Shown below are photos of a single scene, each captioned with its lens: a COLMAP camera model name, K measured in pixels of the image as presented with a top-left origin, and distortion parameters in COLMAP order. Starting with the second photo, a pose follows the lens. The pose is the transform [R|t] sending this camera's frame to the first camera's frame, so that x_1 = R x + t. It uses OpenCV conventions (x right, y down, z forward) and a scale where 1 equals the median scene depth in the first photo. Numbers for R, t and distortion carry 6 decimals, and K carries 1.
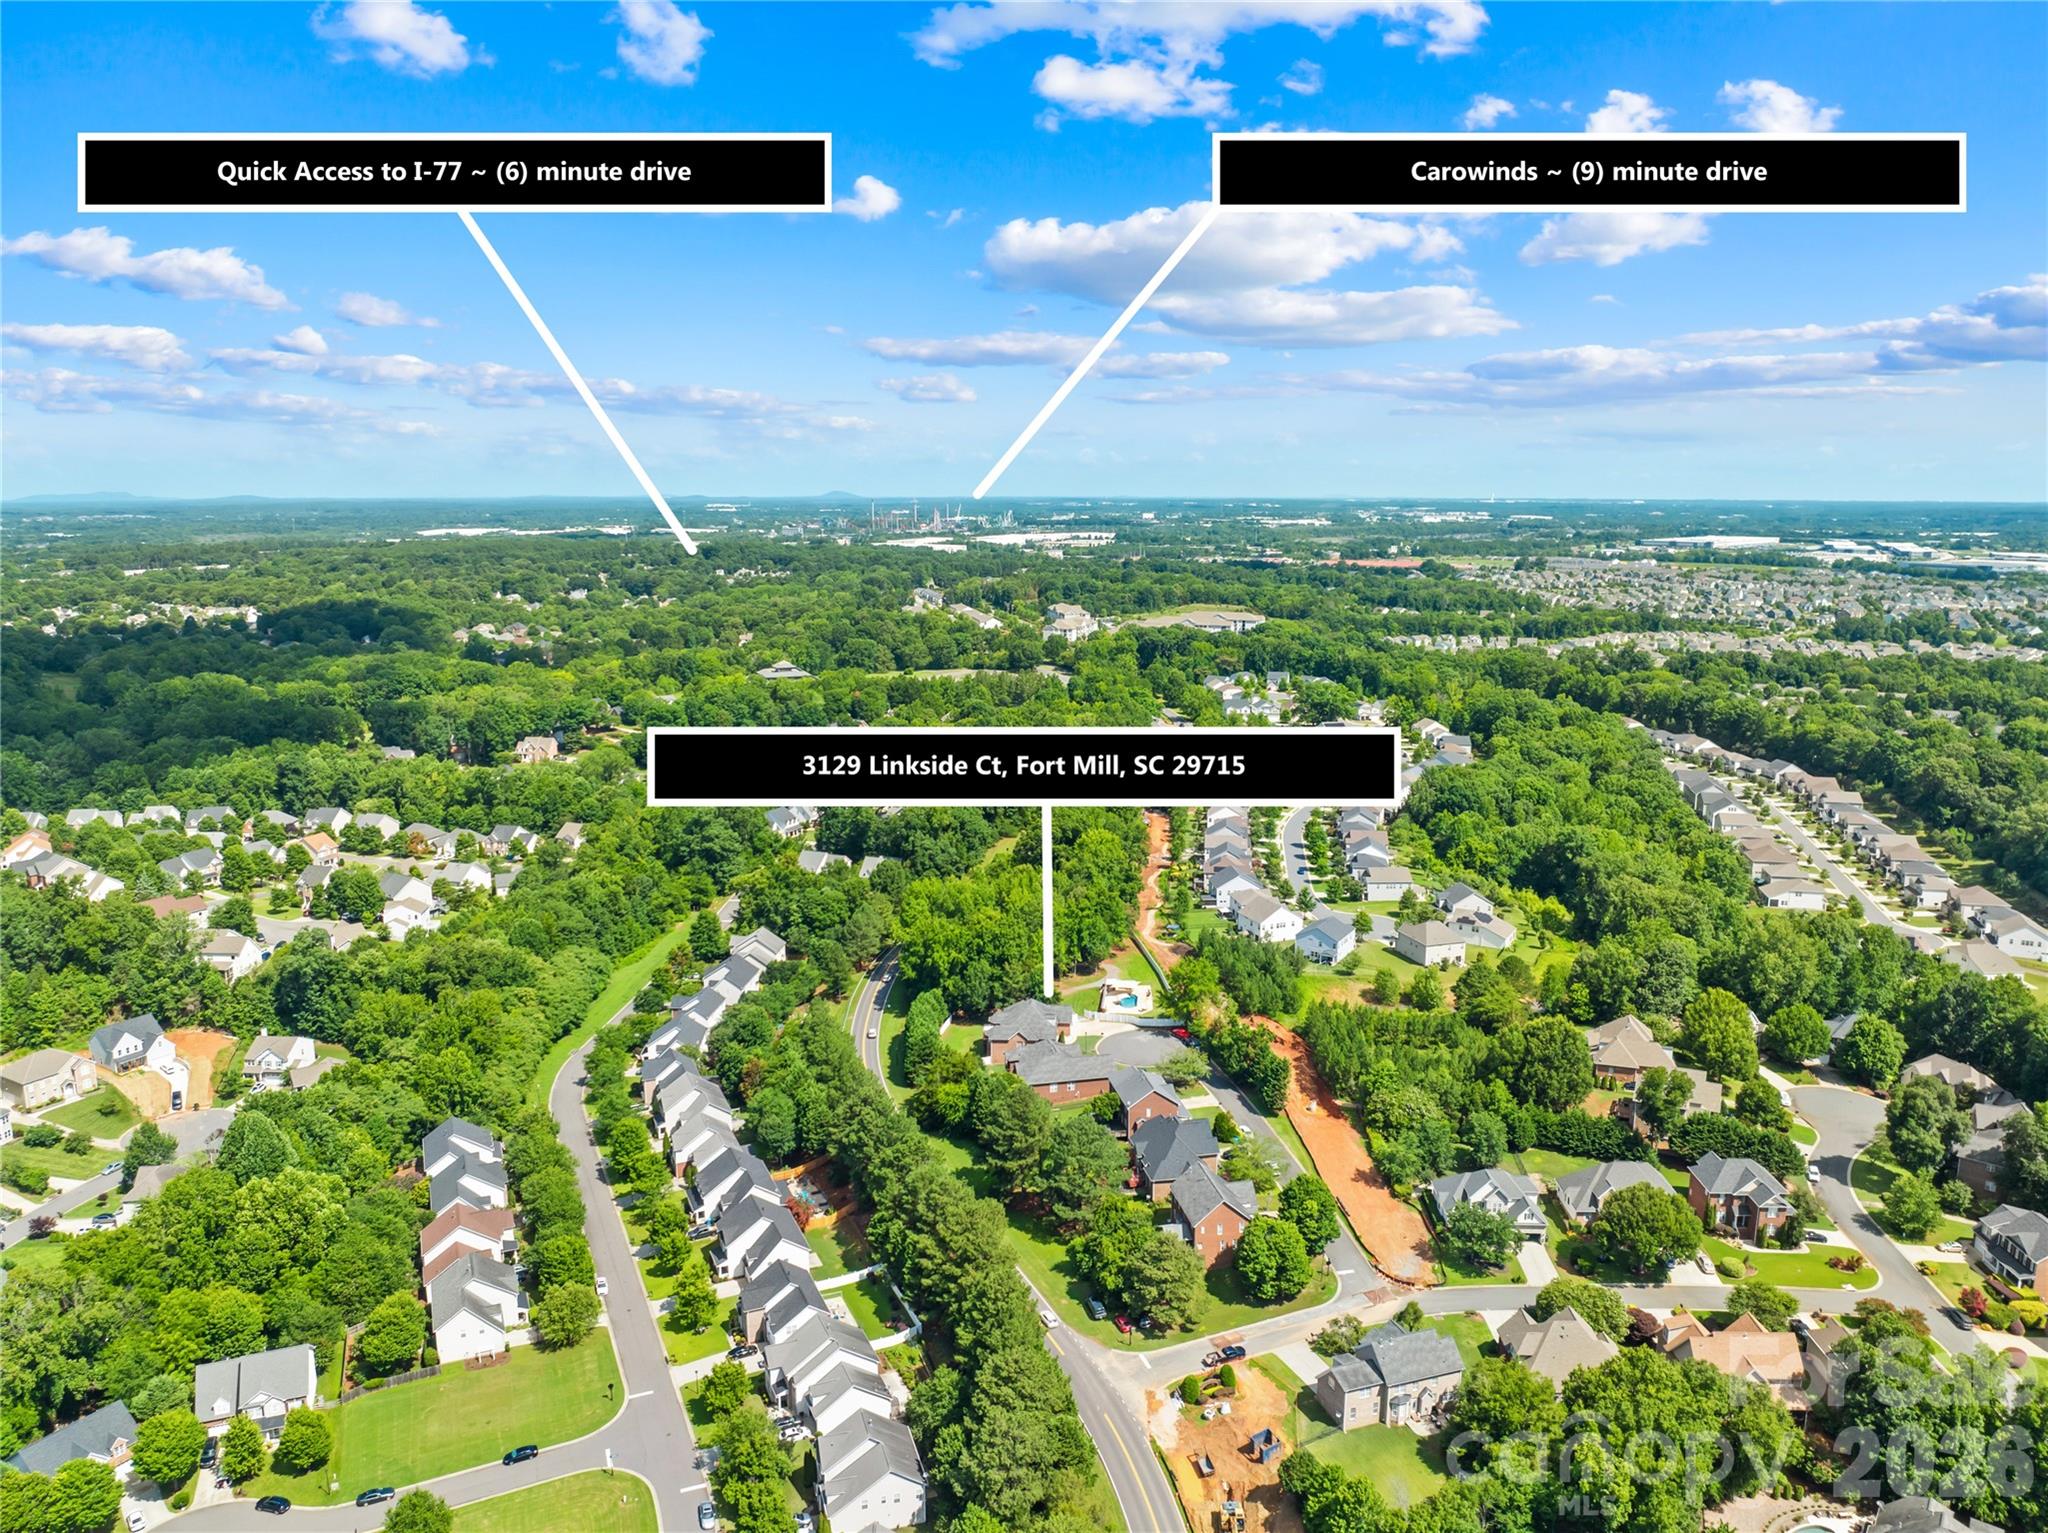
lens RADIAL K [[1426.9, 0, 1023.6], [0, 1426.9, 768.5], [0, 0, 1]] dist [-0.004184, 0.002816]
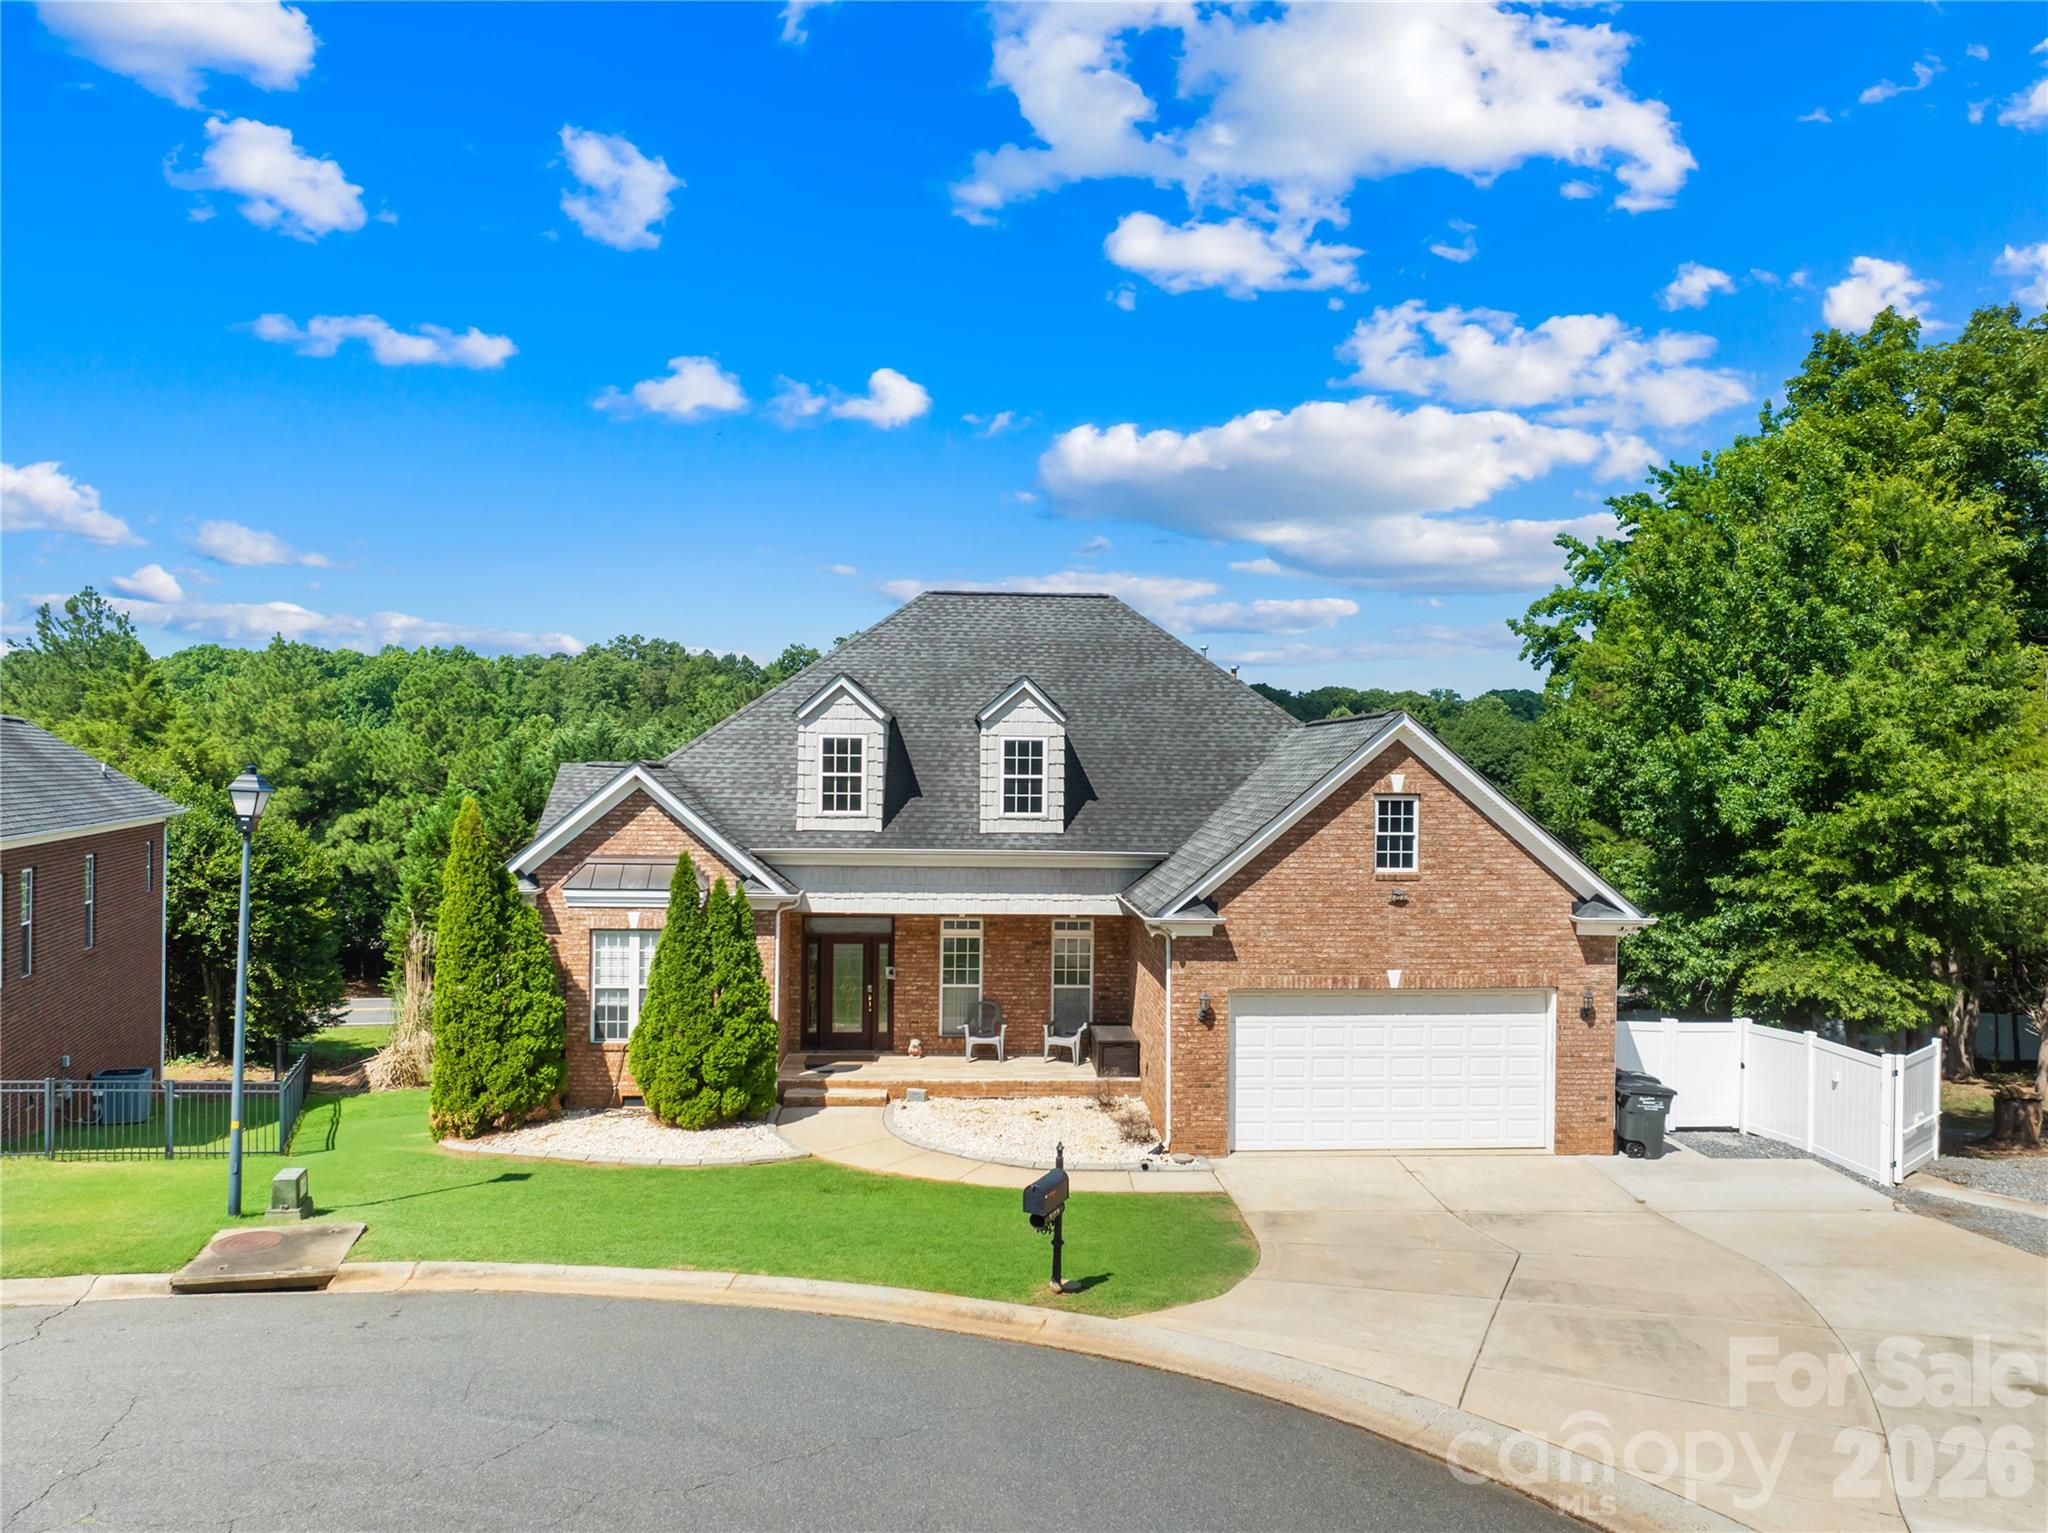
lens RADIAL K [[1426.9, 0, 1024.4], [0, 1426.9, 764.4], [0, 0, 1]] dist [-0.004184, 0.002816]
pose [[1.000000, 0.000250, -0.000511, -0.034918], [-0.000250, 1.000000, -0.000608, -0.202642], [0.000511, 0.000608, 1.000000, 0.233575]]
